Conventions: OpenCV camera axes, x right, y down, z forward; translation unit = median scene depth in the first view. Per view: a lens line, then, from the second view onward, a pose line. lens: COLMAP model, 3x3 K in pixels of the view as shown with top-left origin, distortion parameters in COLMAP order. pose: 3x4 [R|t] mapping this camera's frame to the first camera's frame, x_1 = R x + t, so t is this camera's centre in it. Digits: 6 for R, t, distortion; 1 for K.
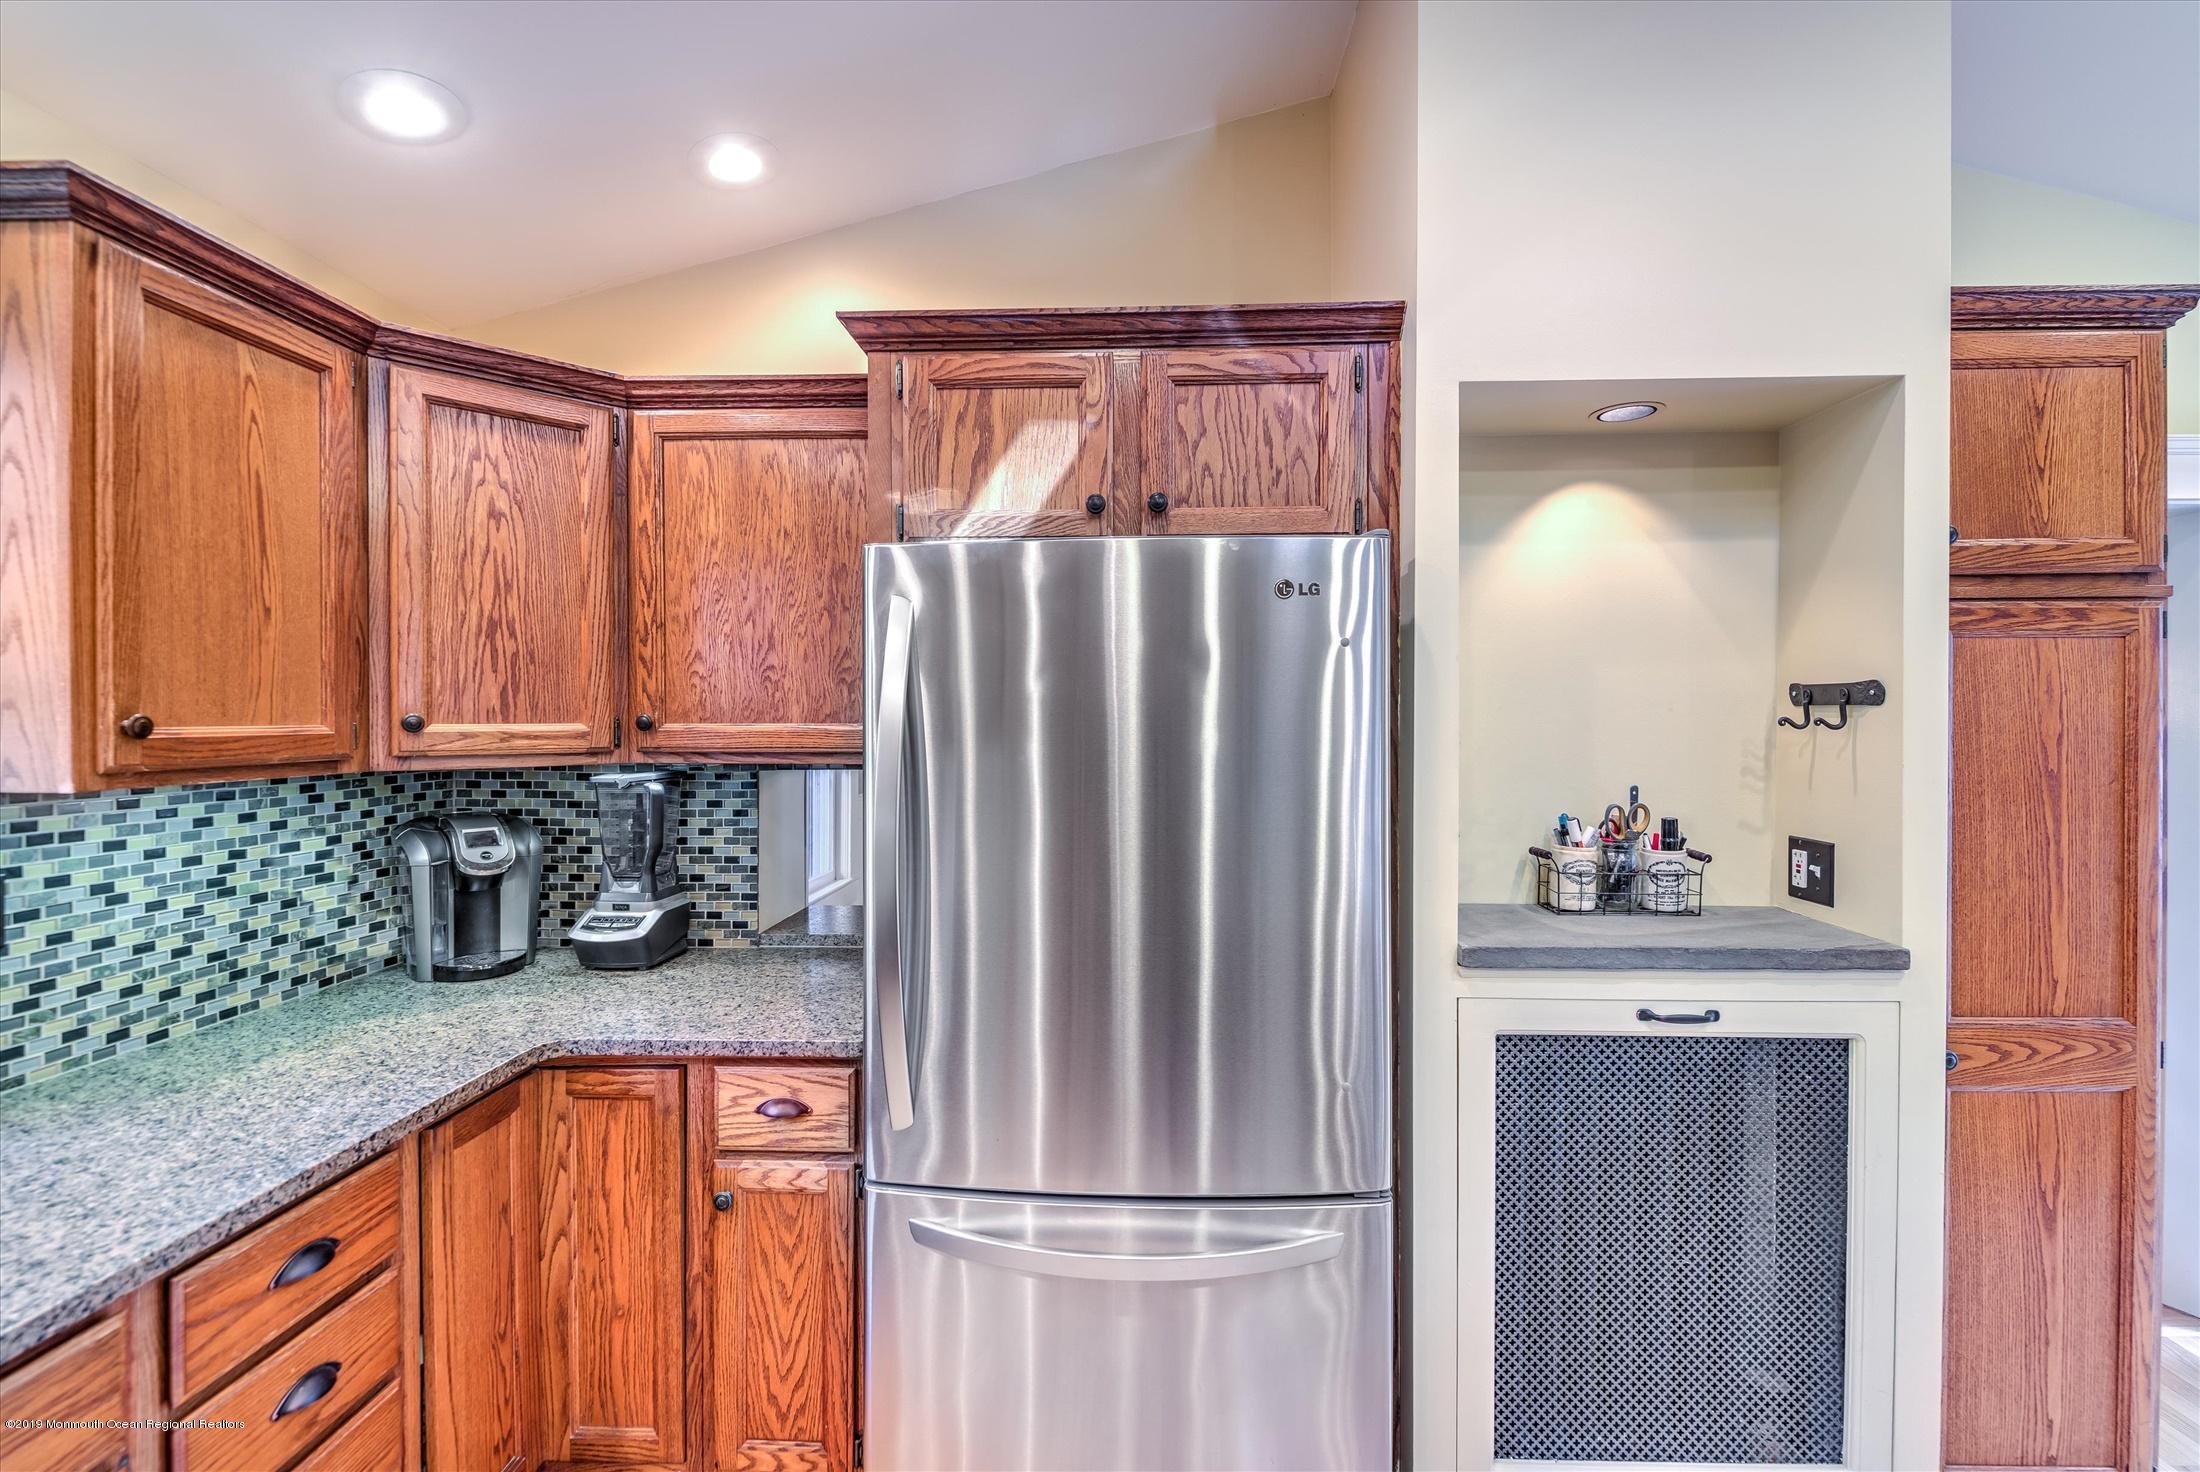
lens RADIAL K [[950.6, 0, 1140.2], [0, 950.6, 725.2], [0, 0, 1]] dist [0.017104, -0.011562]
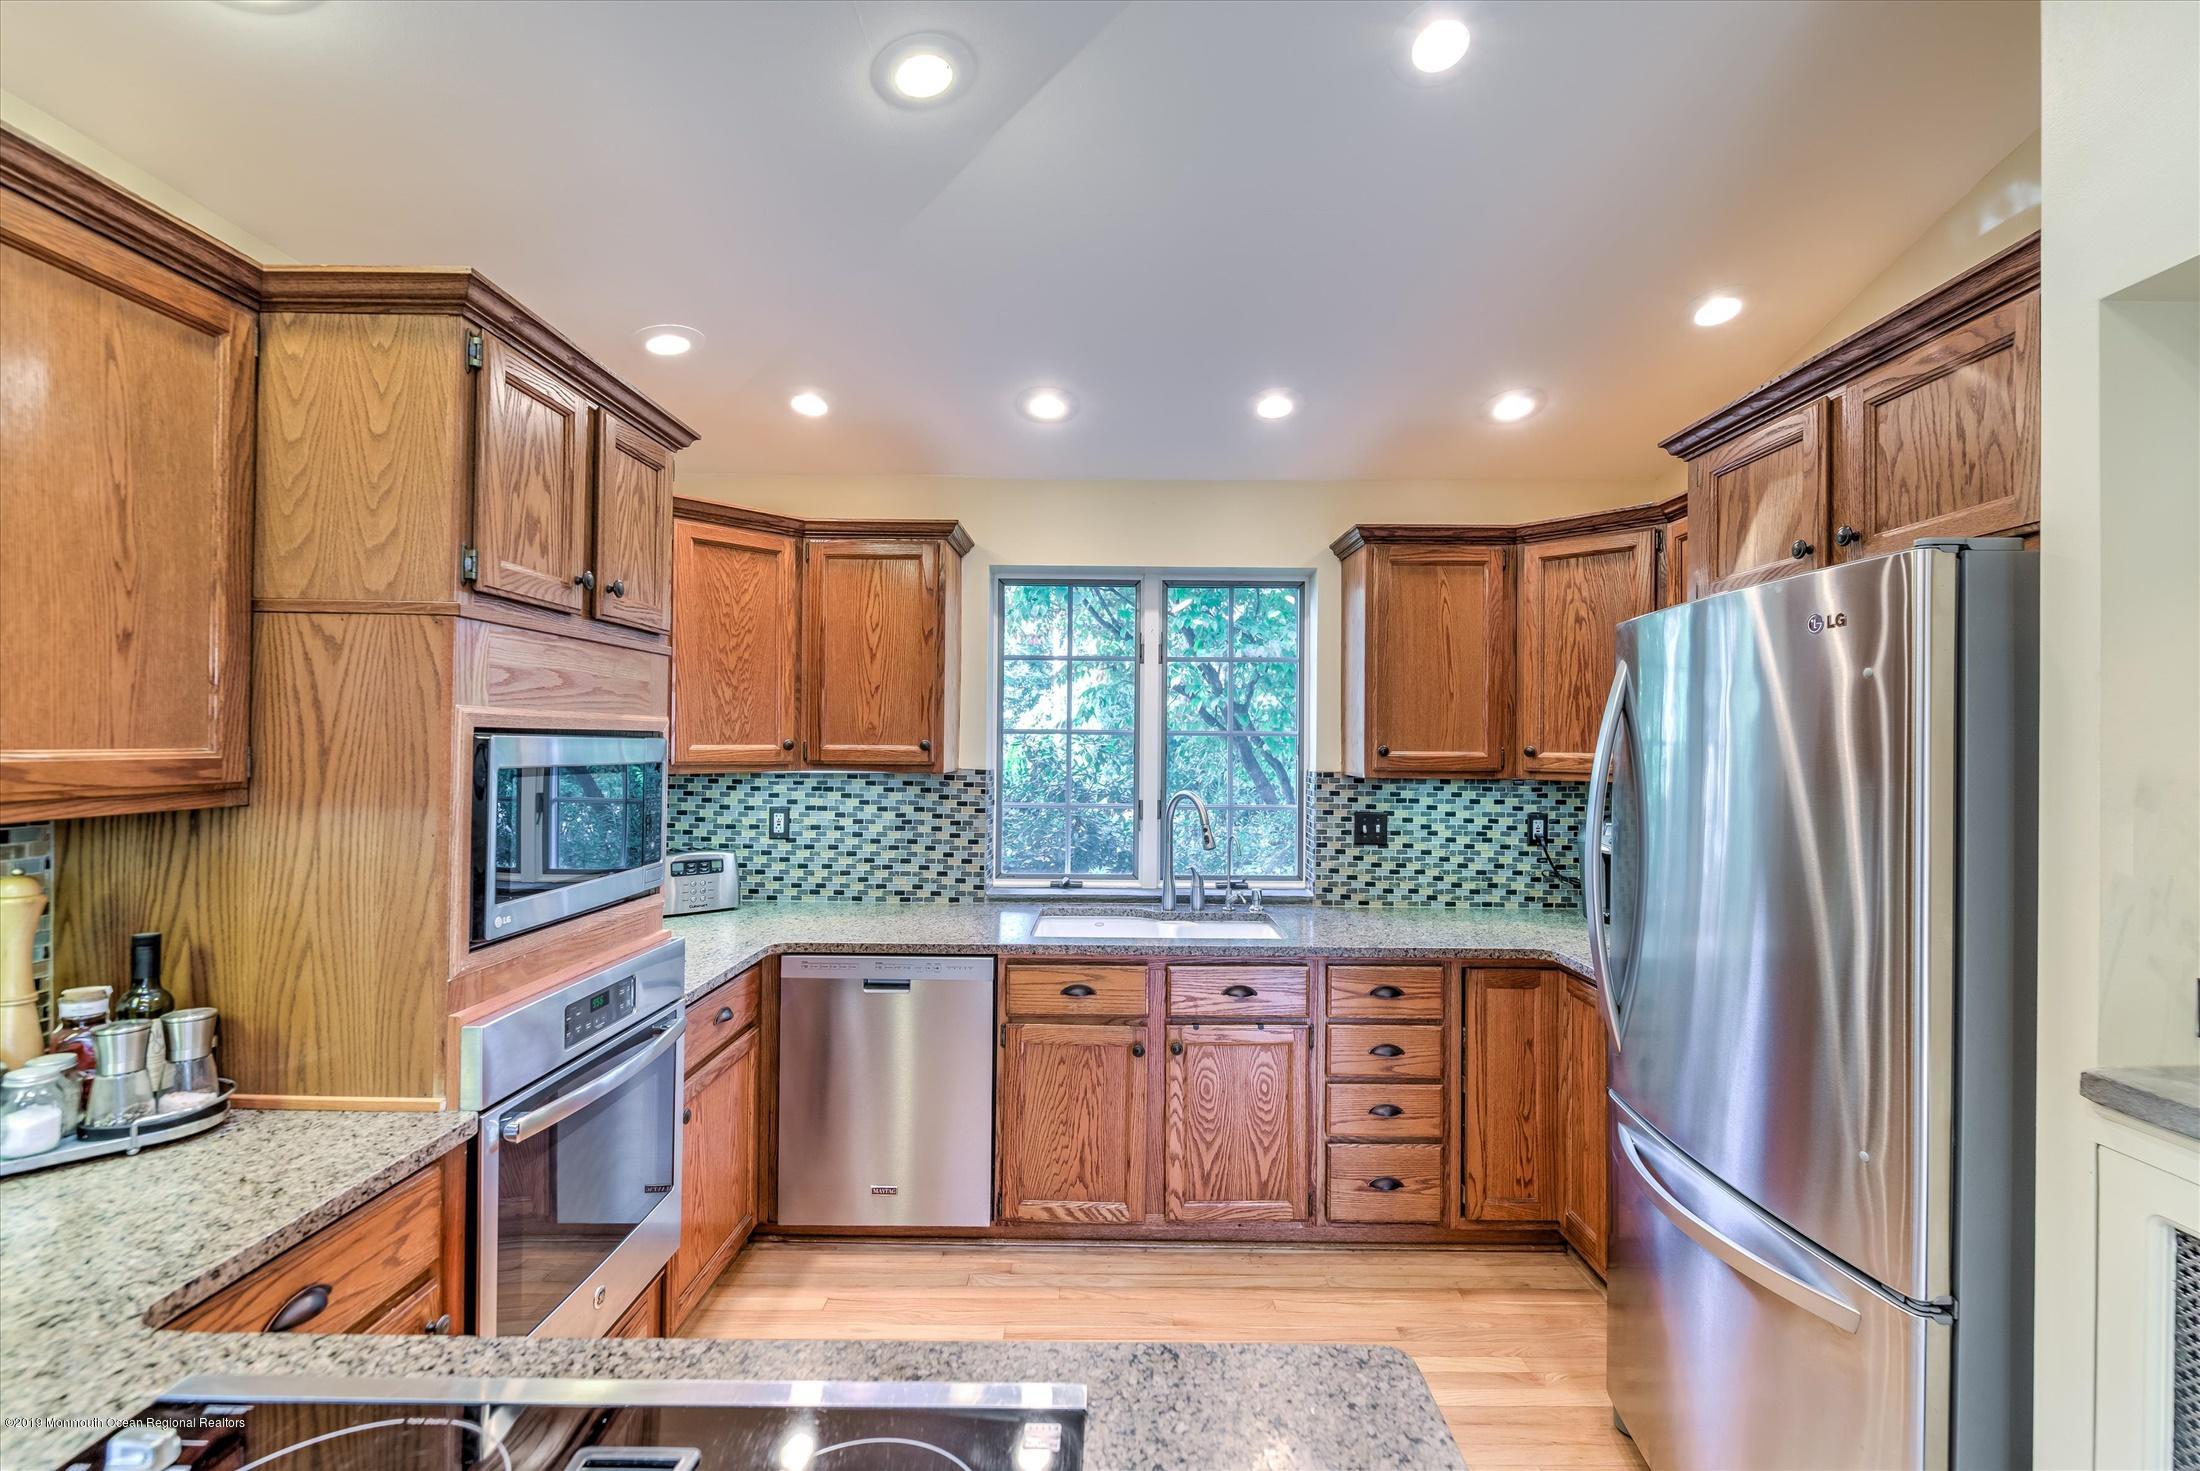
lens RADIAL K [[951.2, 0, 1100.0], [0, 951.2, 735.5], [0, 0, 1]] dist [0.014973, -0.010169]
pose [[0.021381, -0.007263, -0.999745, 0.962916], [-0.016899, 0.999828, -0.007625, -0.005234], [0.999629, 0.017057, 0.021255, 0.199851]]
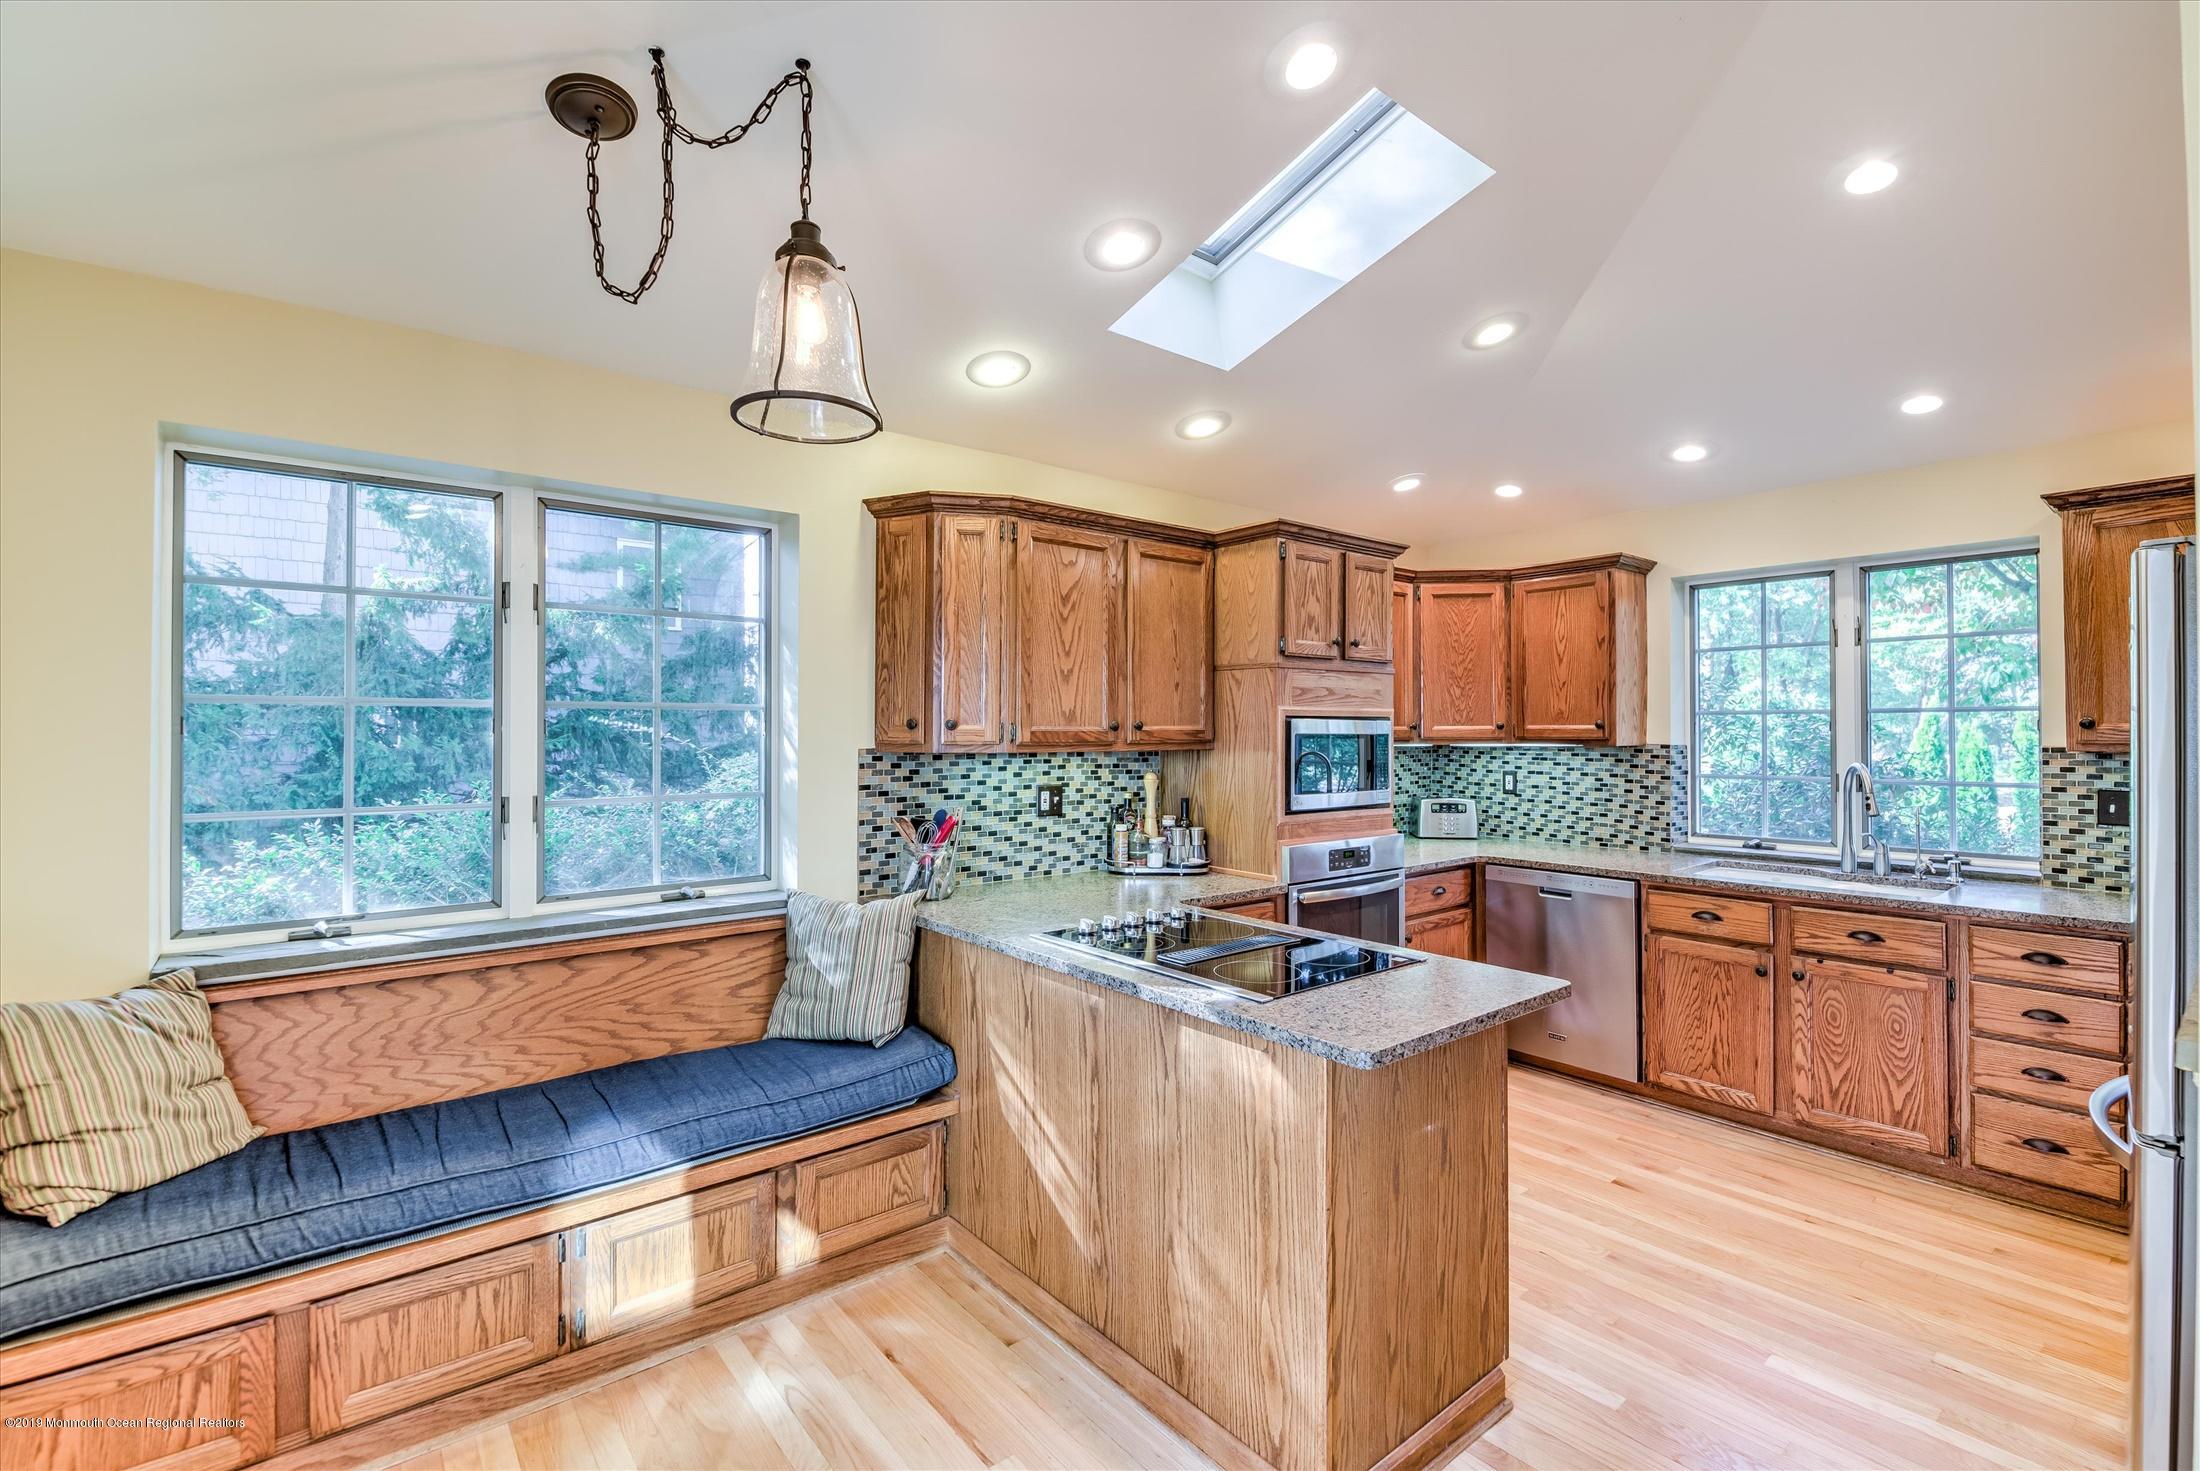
lens RADIAL K [[962.6, 0, 1127.0], [0, 962.6, 722.4], [0, 0, 1]] dist [0.011764, -0.012250]
pose [[-0.746210, -0.005532, -0.665688, 1.643454], [-0.003929, 0.999985, -0.003906, 0.013080], [0.665699, -0.000299, -0.746220, 0.909878]]
